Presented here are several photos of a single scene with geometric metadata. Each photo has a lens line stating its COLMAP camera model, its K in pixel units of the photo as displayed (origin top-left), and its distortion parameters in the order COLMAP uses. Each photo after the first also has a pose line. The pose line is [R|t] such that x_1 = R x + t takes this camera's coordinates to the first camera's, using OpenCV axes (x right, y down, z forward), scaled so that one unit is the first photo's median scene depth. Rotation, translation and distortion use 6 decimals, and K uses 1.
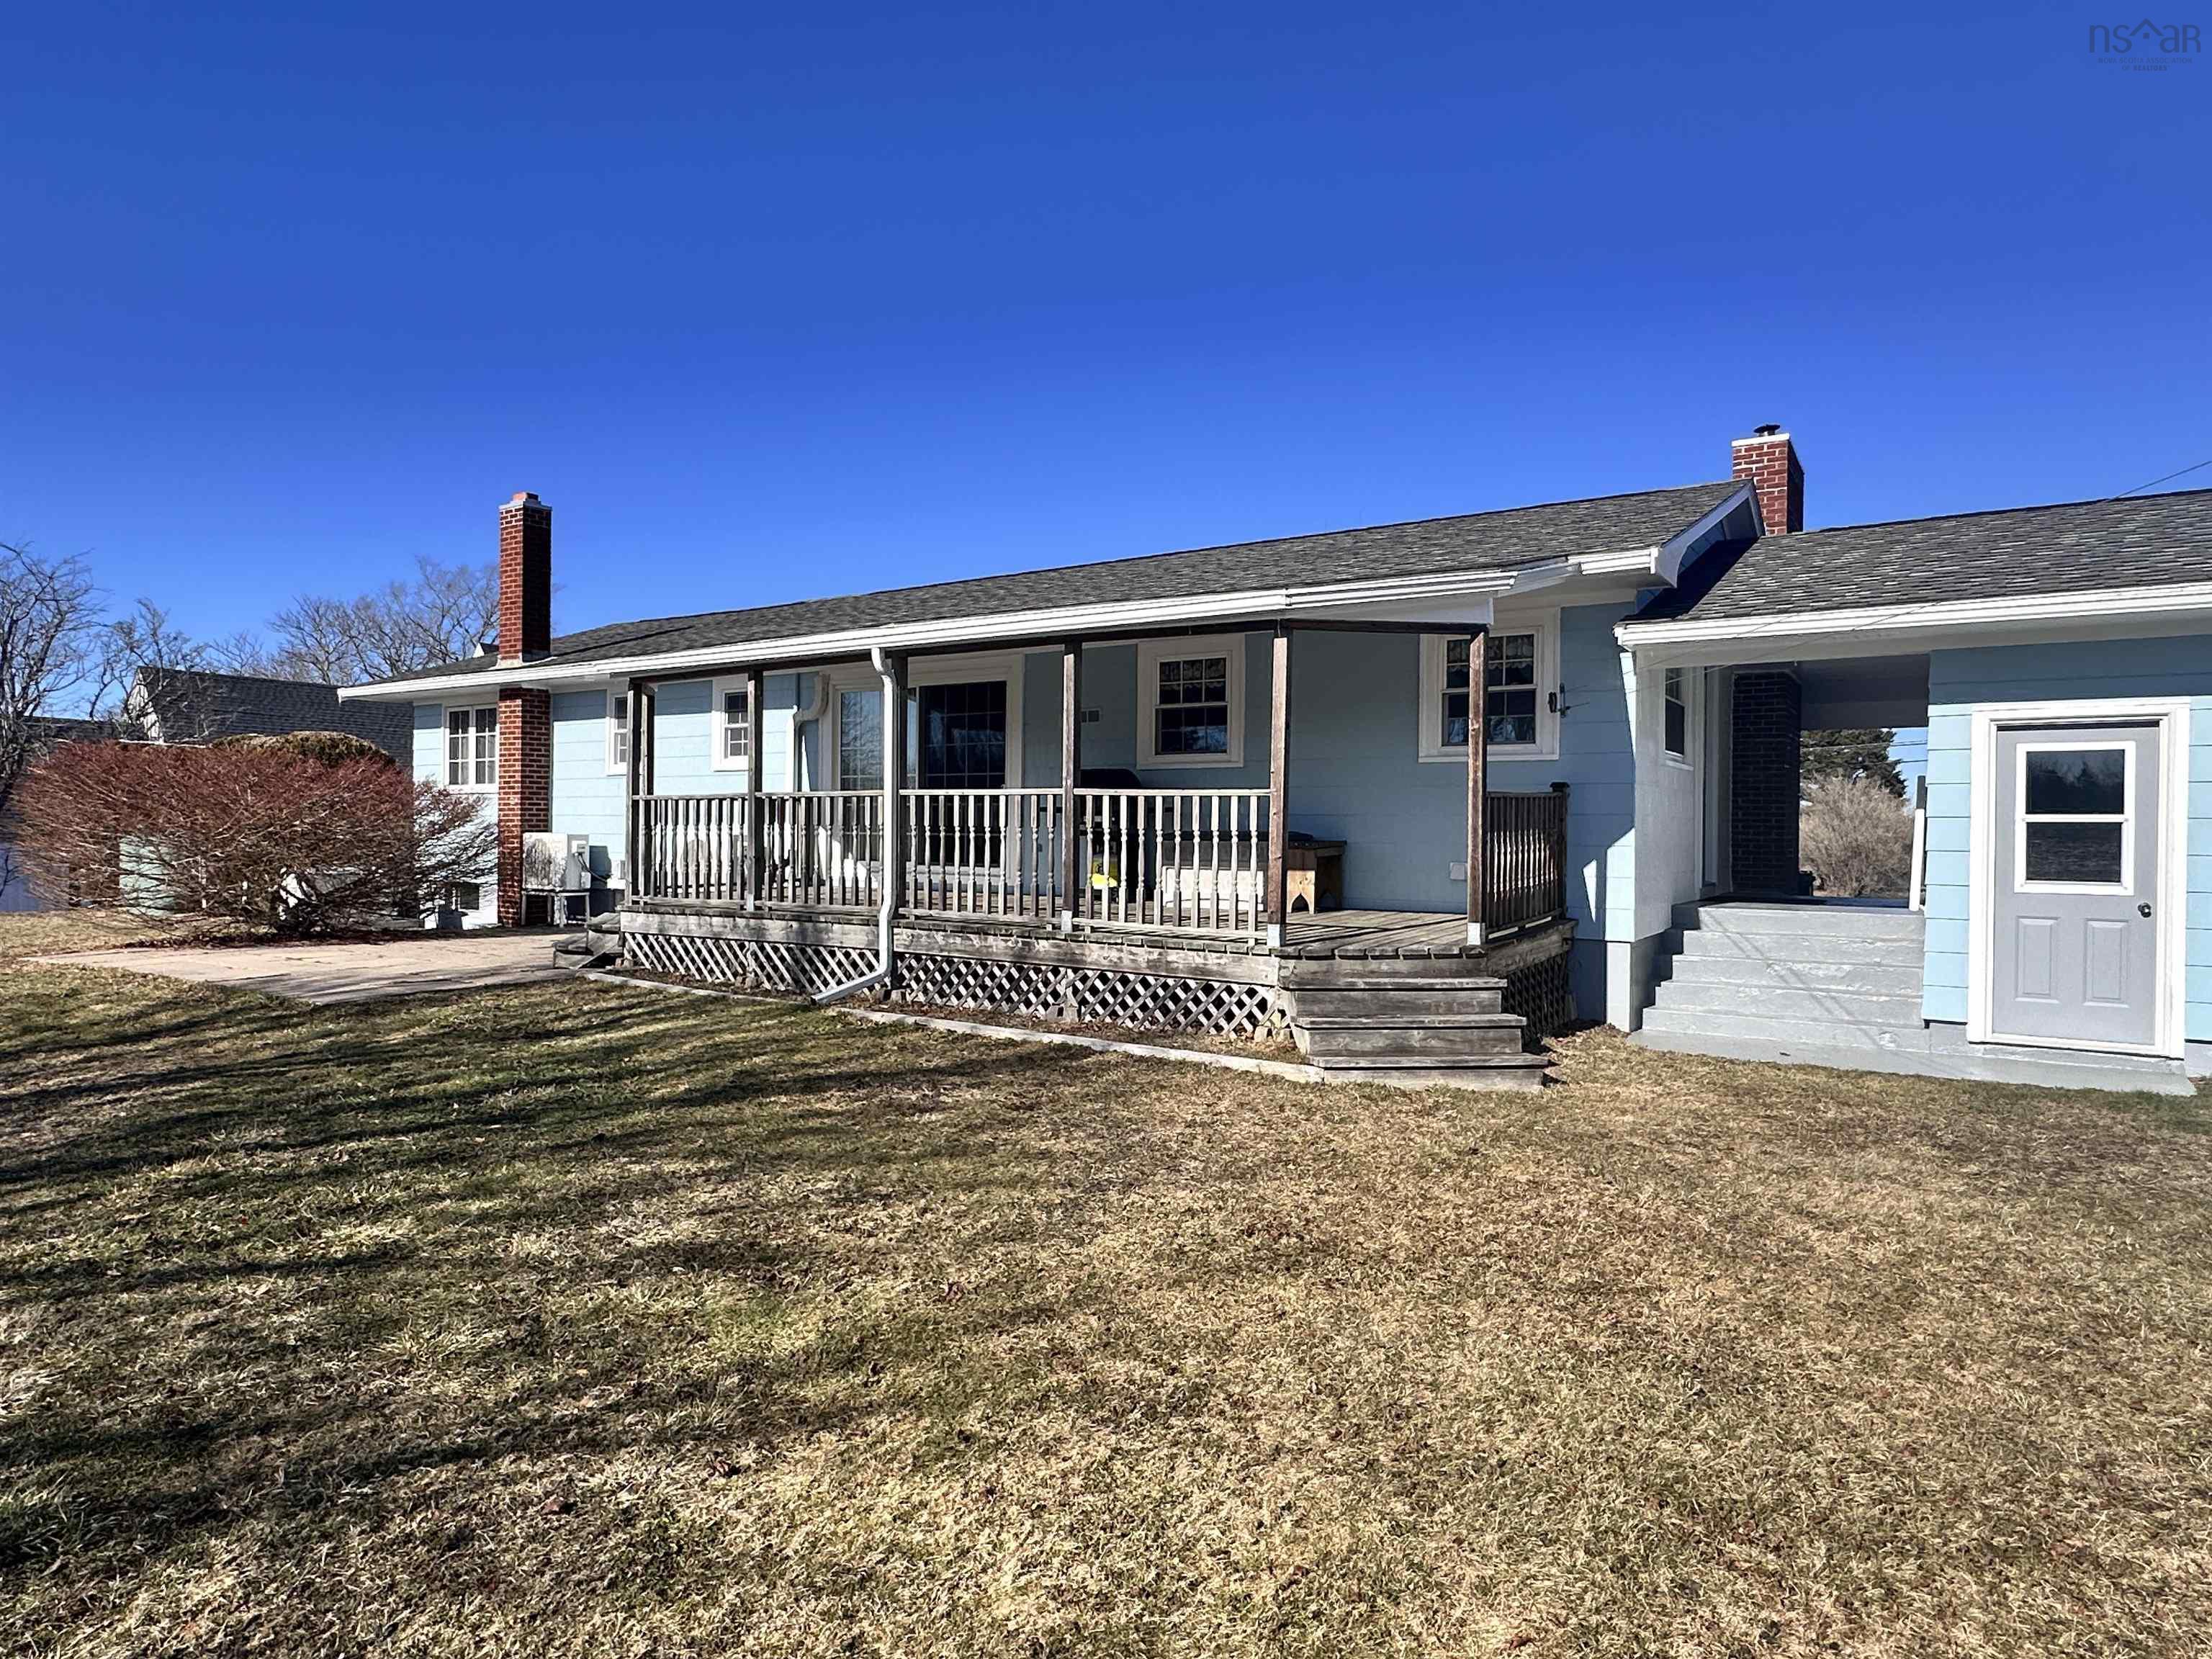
lens RADIAL K [[1303.7, 0, 1106.0], [0, 1303.7, 829.5], [0, 0, 1]] dist [-0.004382, 0.001920]
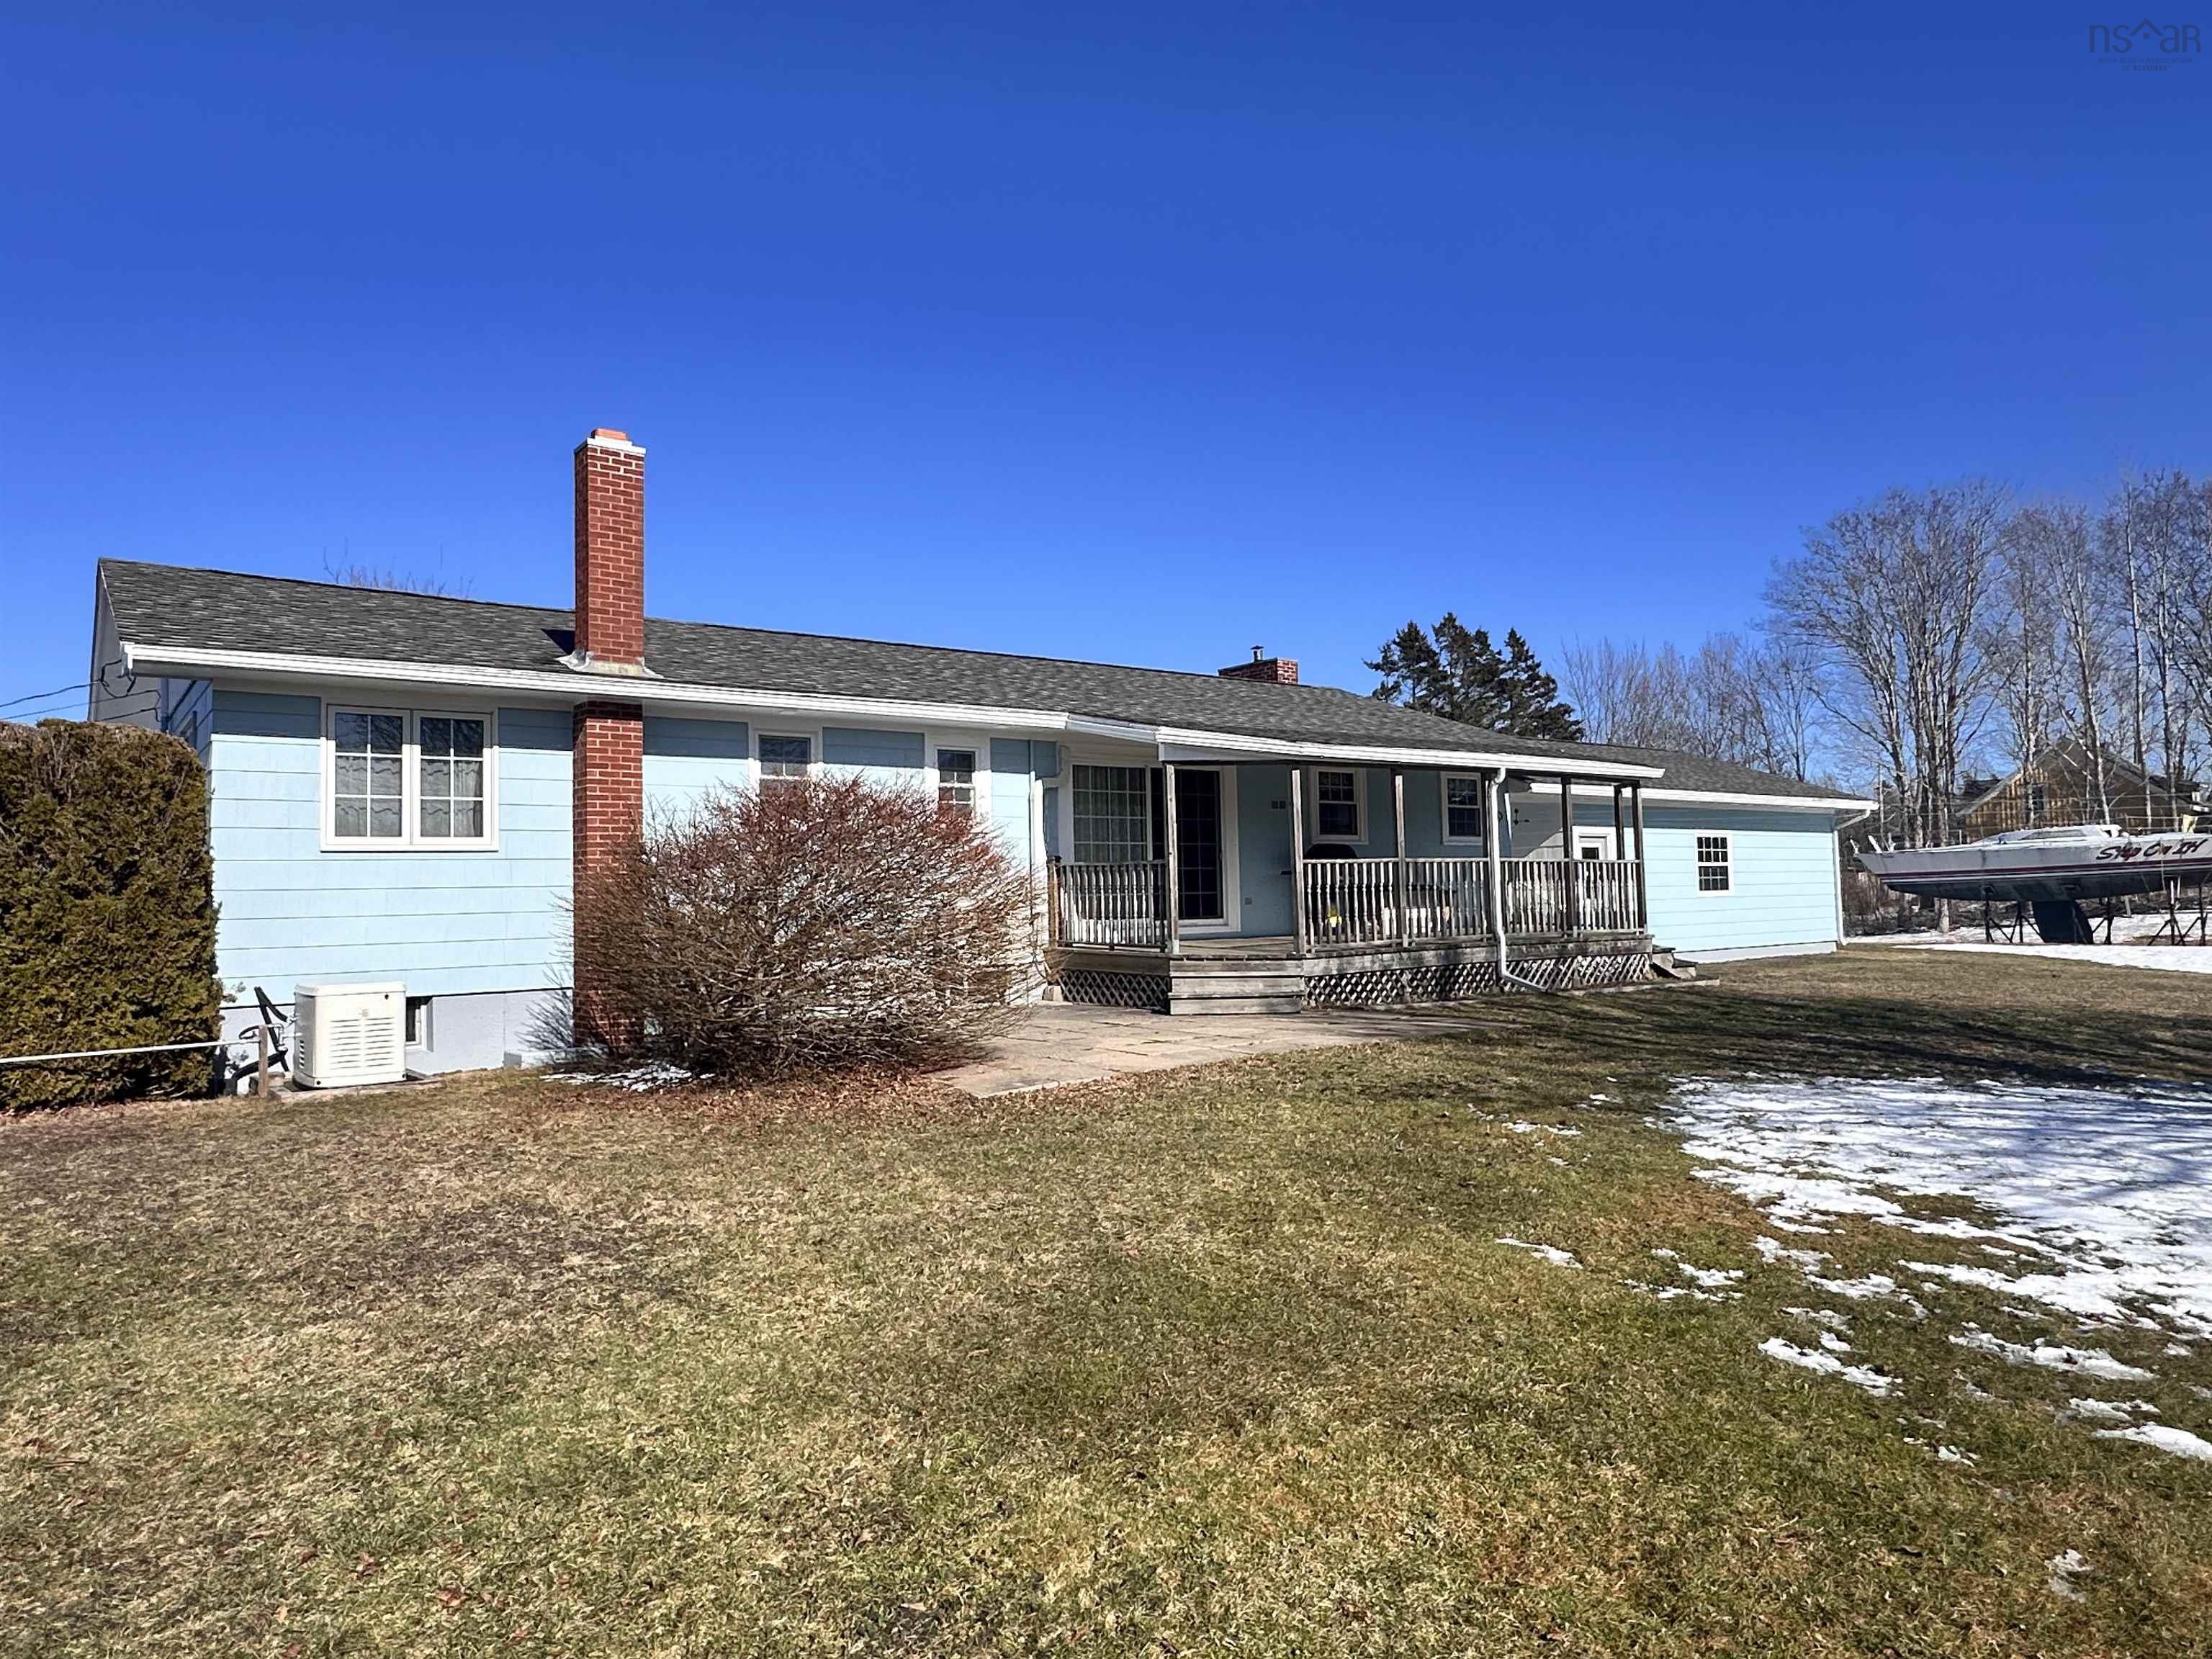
lens RADIAL K [[1407.9, 0, 1106.0], [0, 1407.9, 829.5], [0, 0, 1]] dist [0.001324, 0.000187]
pose [[0.324959, 0.028353, 0.945303, -1.338163], [0.022035, 0.999052, -0.037540, -0.007714], [-0.945472, 0.033029, 0.324026, 0.626408]]
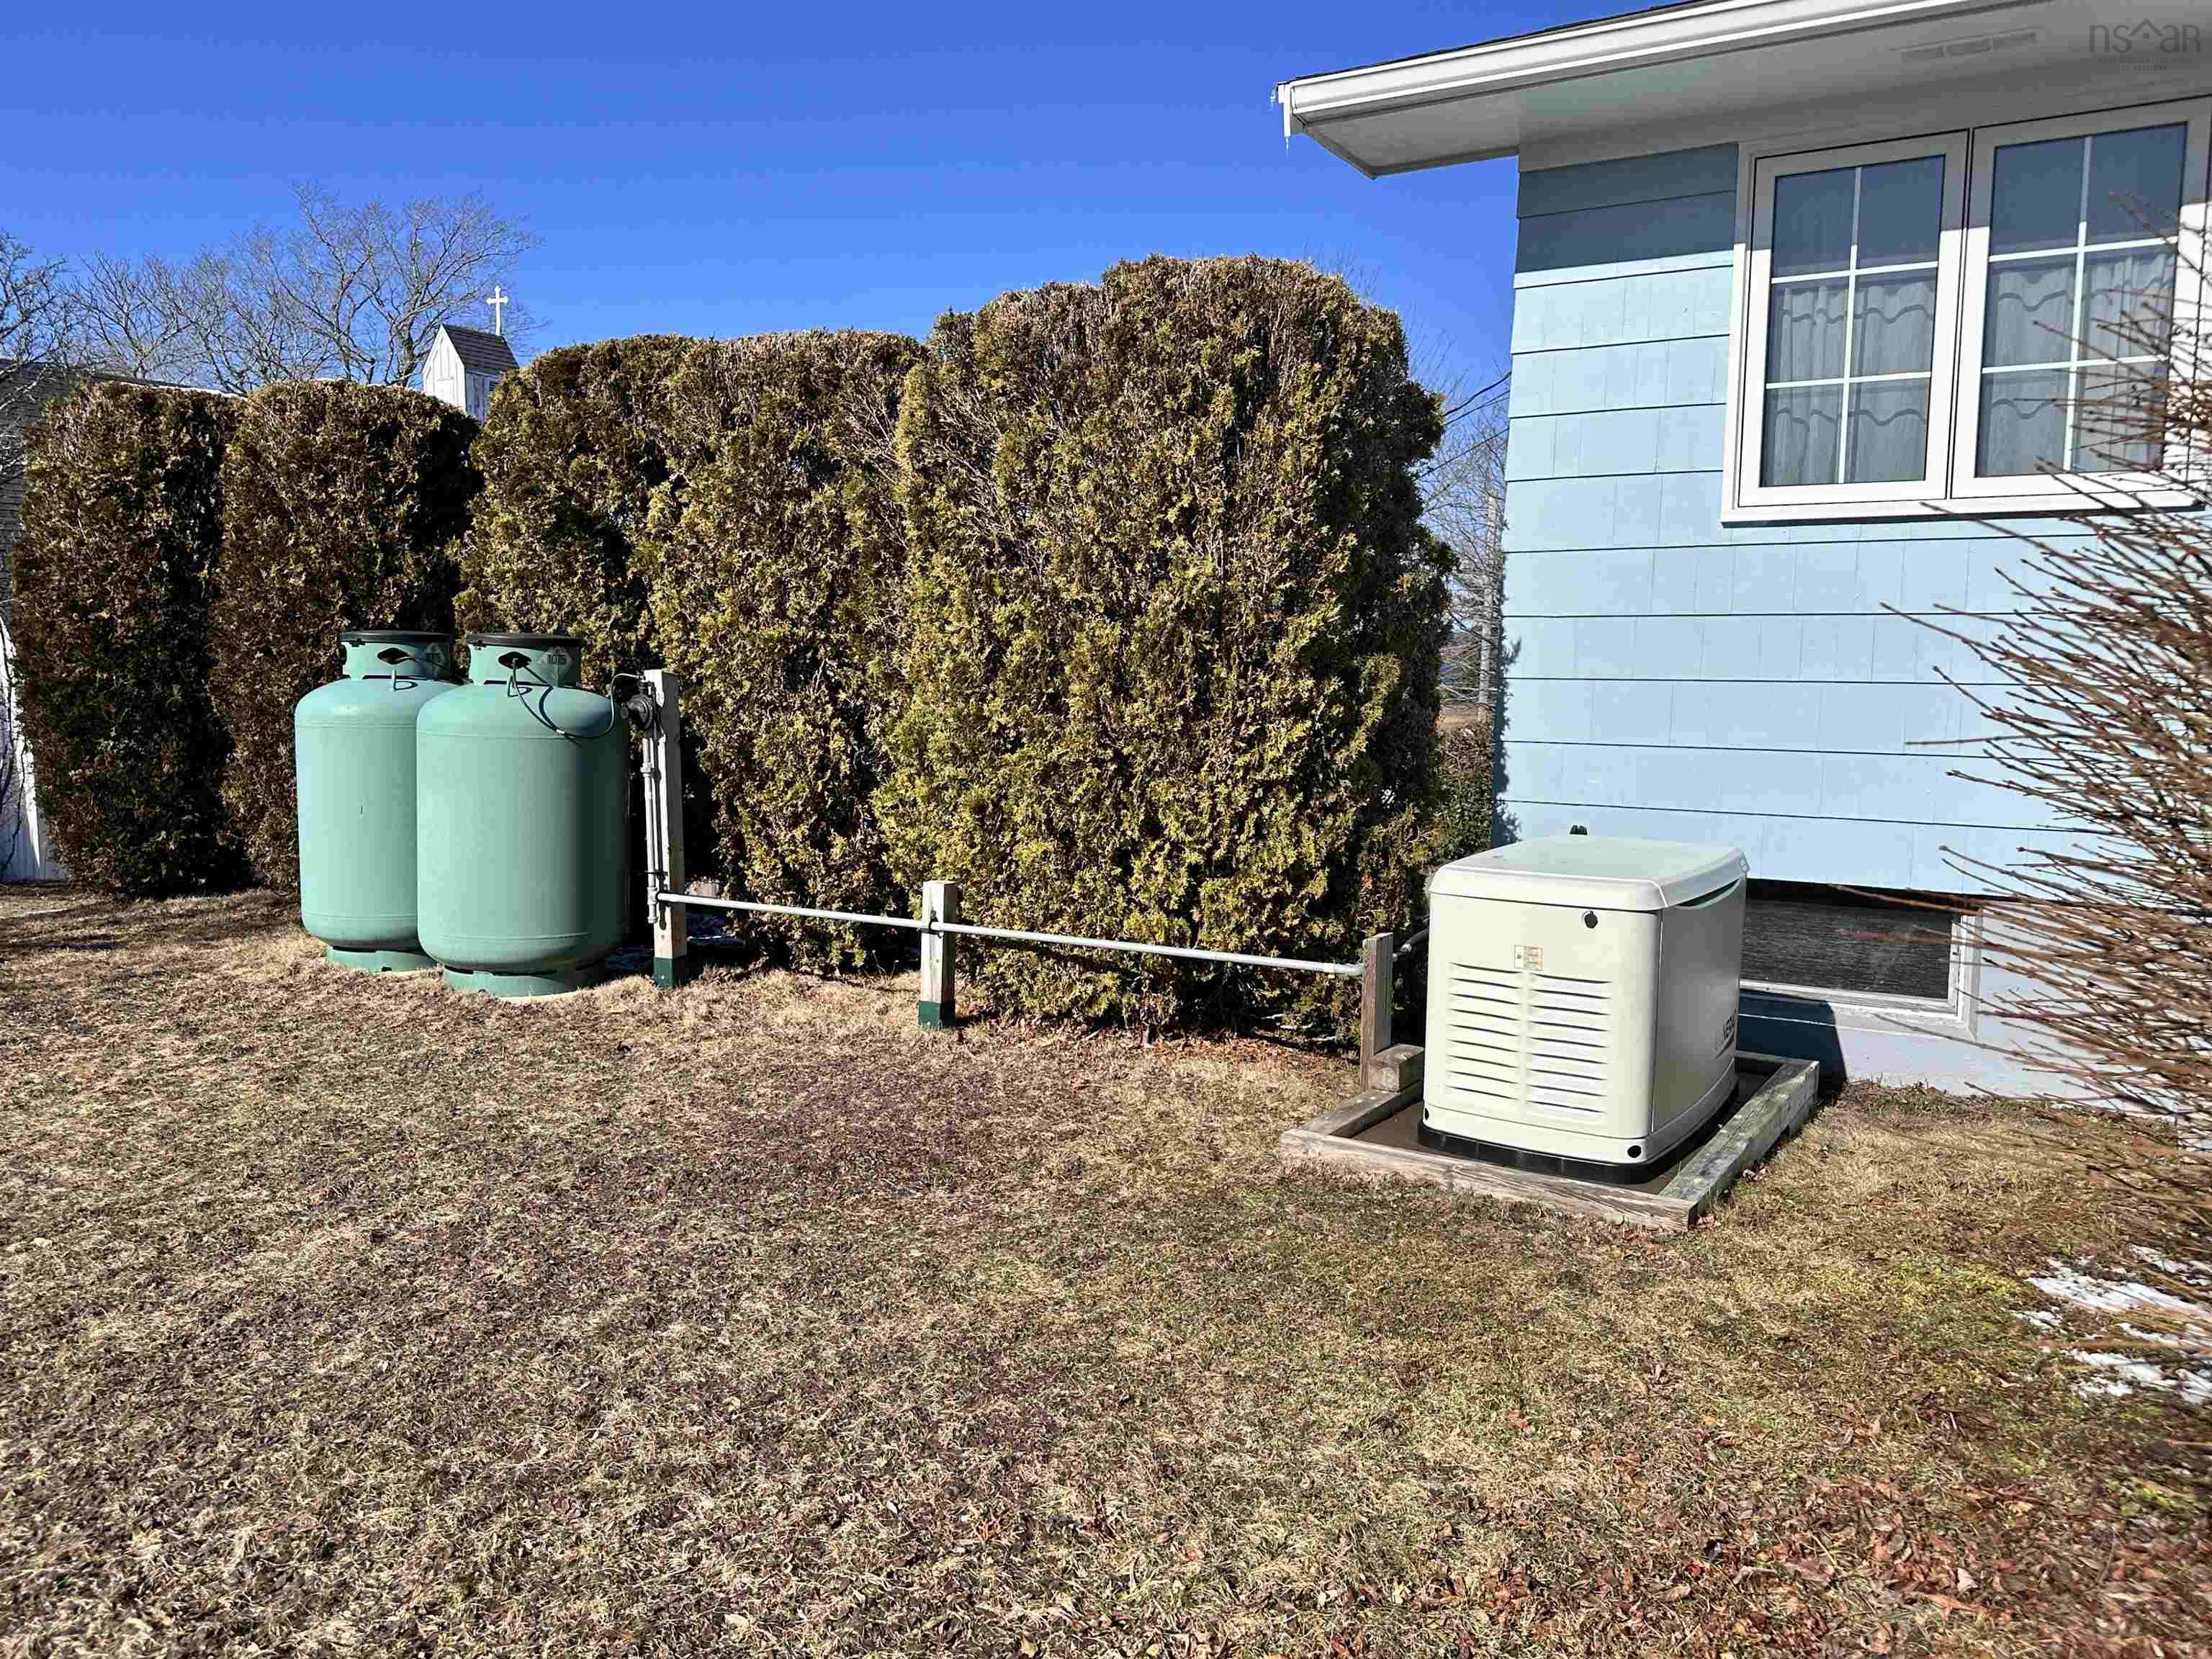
lens RADIAL K [[1643.5, 0, 1106.0], [0, 1643.5, 829.5], [0, 0, 1]] dist [0.002284, 0.000478]
pose [[0.999581, -0.007275, 0.028020, -0.859827], [0.004005, 0.993353, 0.115038, -0.008080], [-0.028671, -0.114878, 0.992966, 0.926761]]
